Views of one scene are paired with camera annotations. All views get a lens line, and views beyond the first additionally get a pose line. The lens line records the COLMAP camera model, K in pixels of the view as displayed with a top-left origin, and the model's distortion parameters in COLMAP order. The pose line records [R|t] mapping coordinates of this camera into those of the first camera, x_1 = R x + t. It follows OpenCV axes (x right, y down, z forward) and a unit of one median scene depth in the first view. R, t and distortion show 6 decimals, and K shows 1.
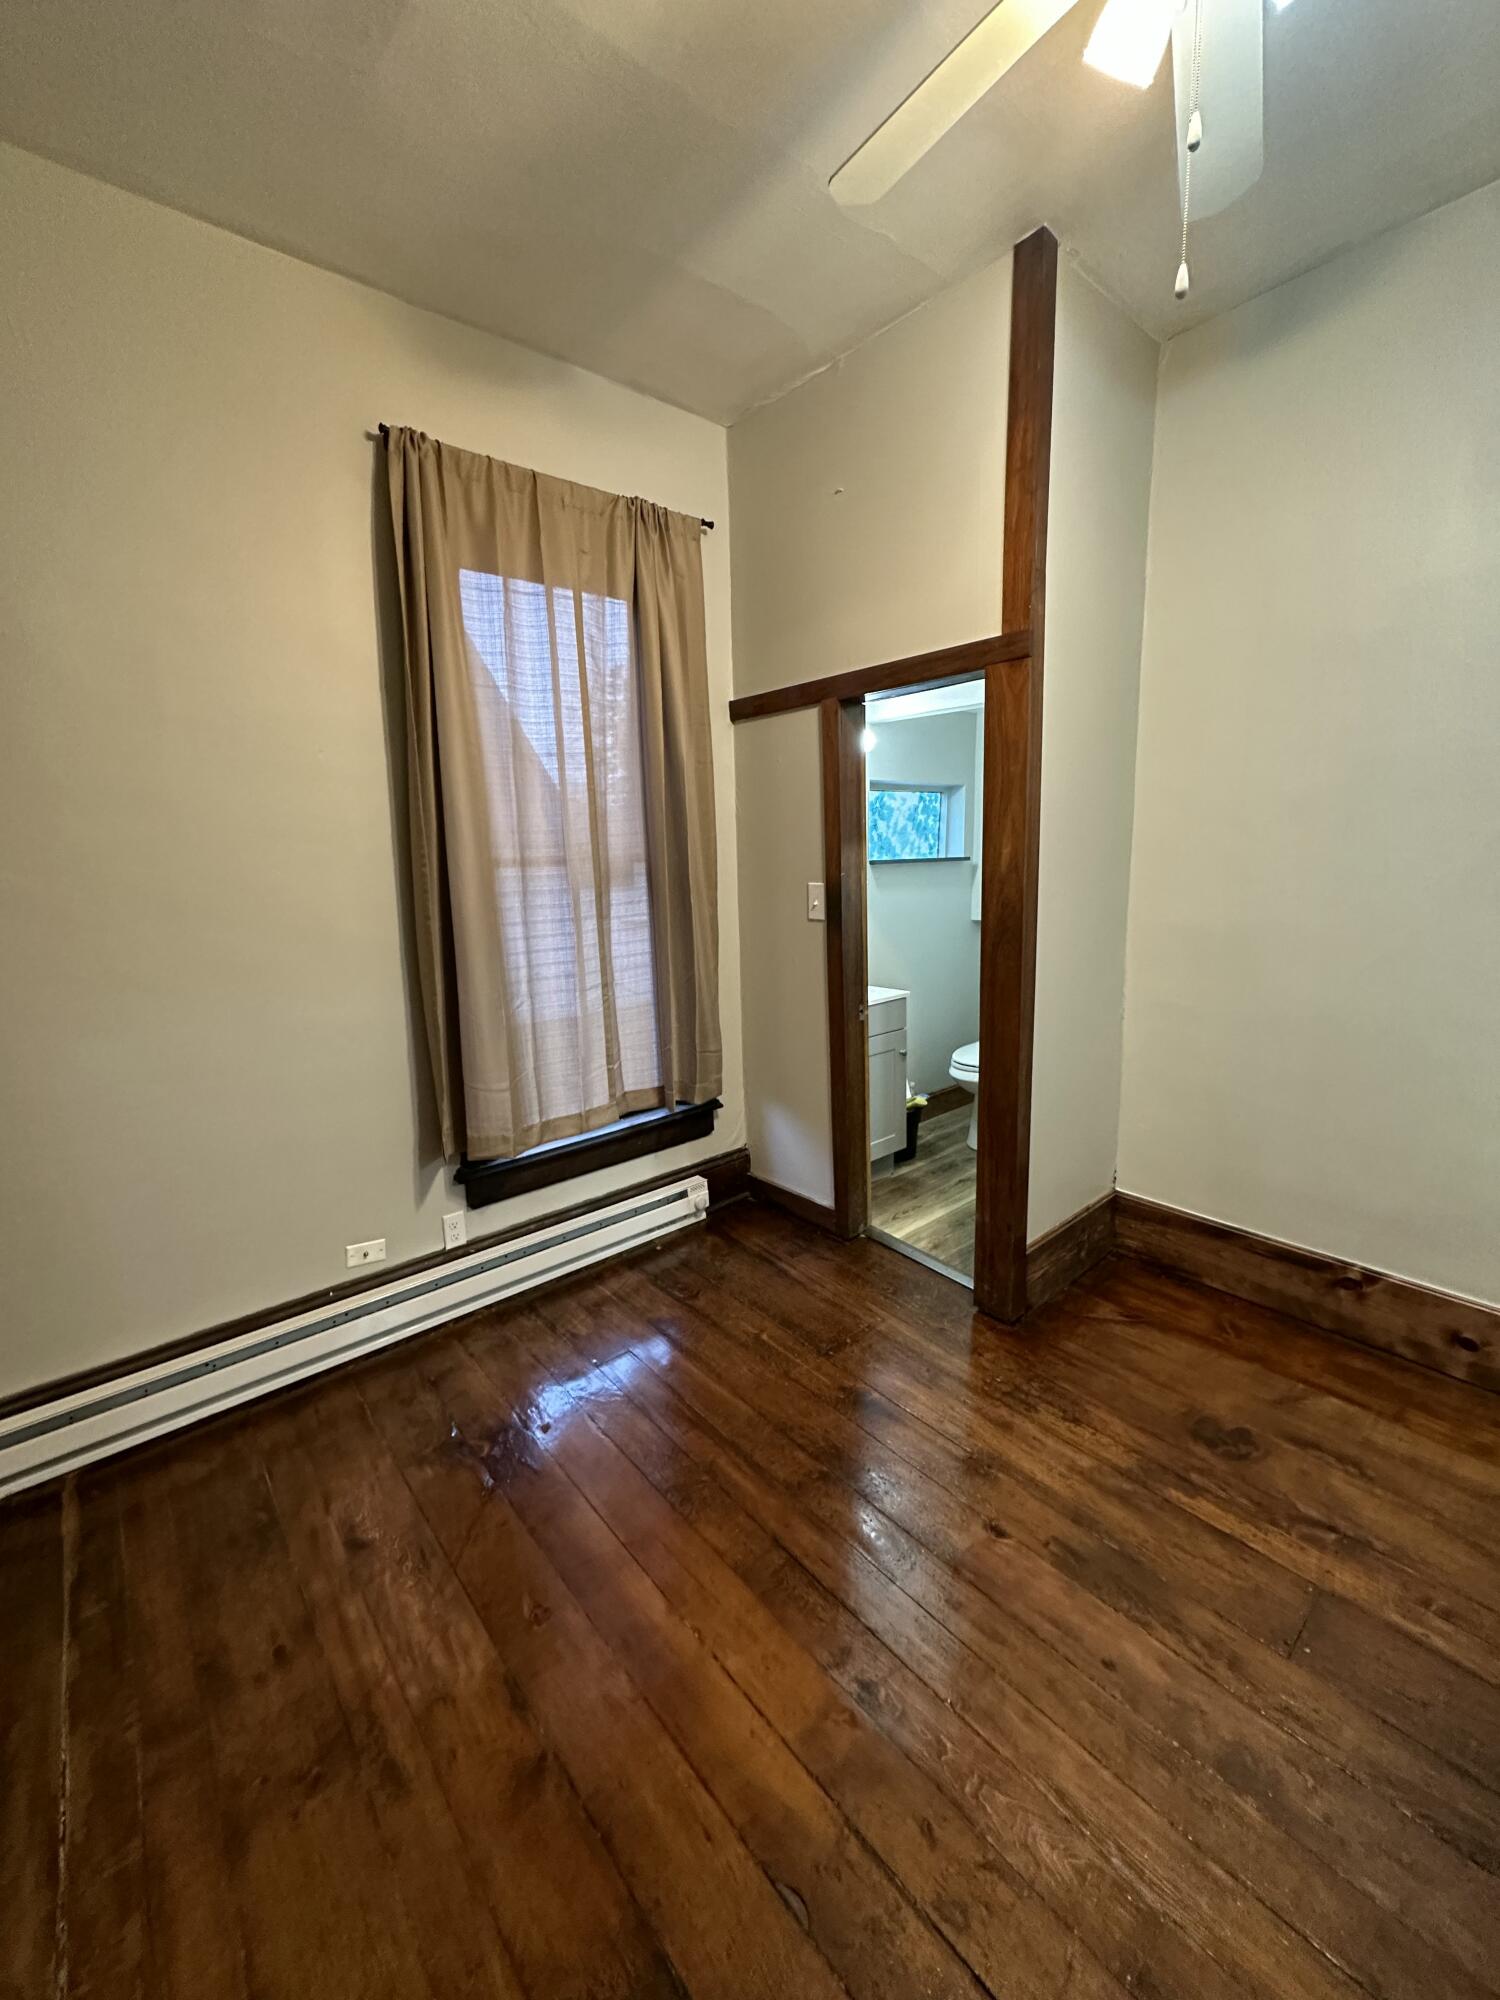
lens RADIAL K [[792.6, 0, 752.2], [0, 792.6, 1001.5], [0, 0, 1]] dist [-0.001687, 0.000513]
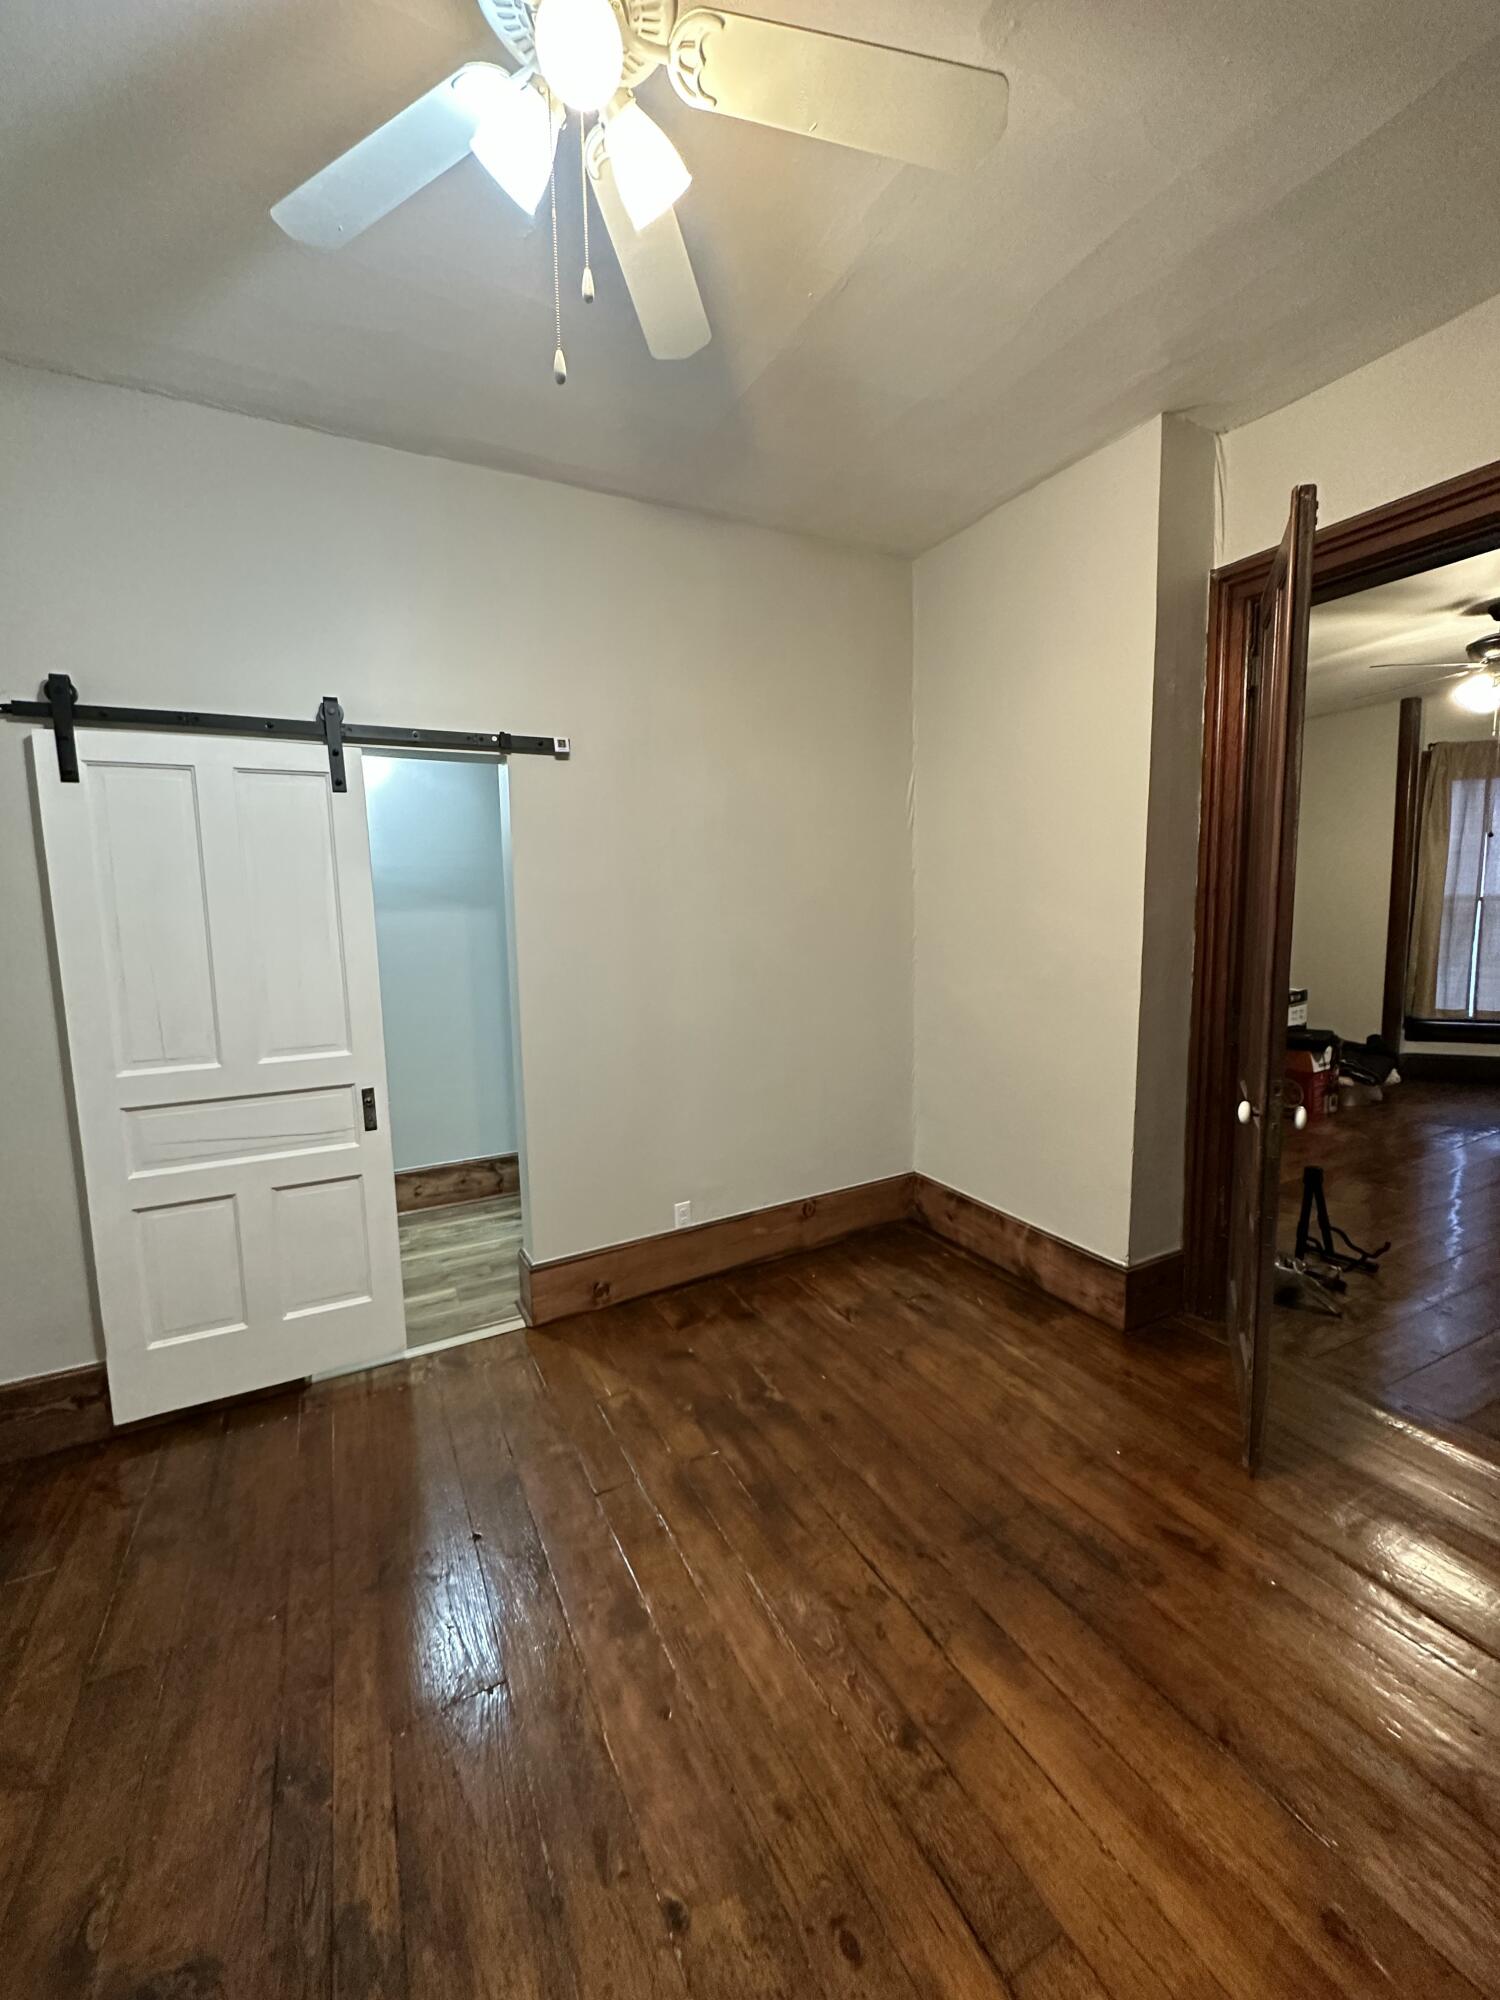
lens RADIAL K [[798.8, 0, 750.5], [0, 798.8, 1001.7], [0, 0, 1]] dist [-0.003964, 0.000084]
pose [[-0.973019, 0.026376, 0.229214, 0.058596], [0.092155, 0.955189, 0.281287, -0.235704], [-0.211524, 0.294821, -0.931847, 1.206427]]
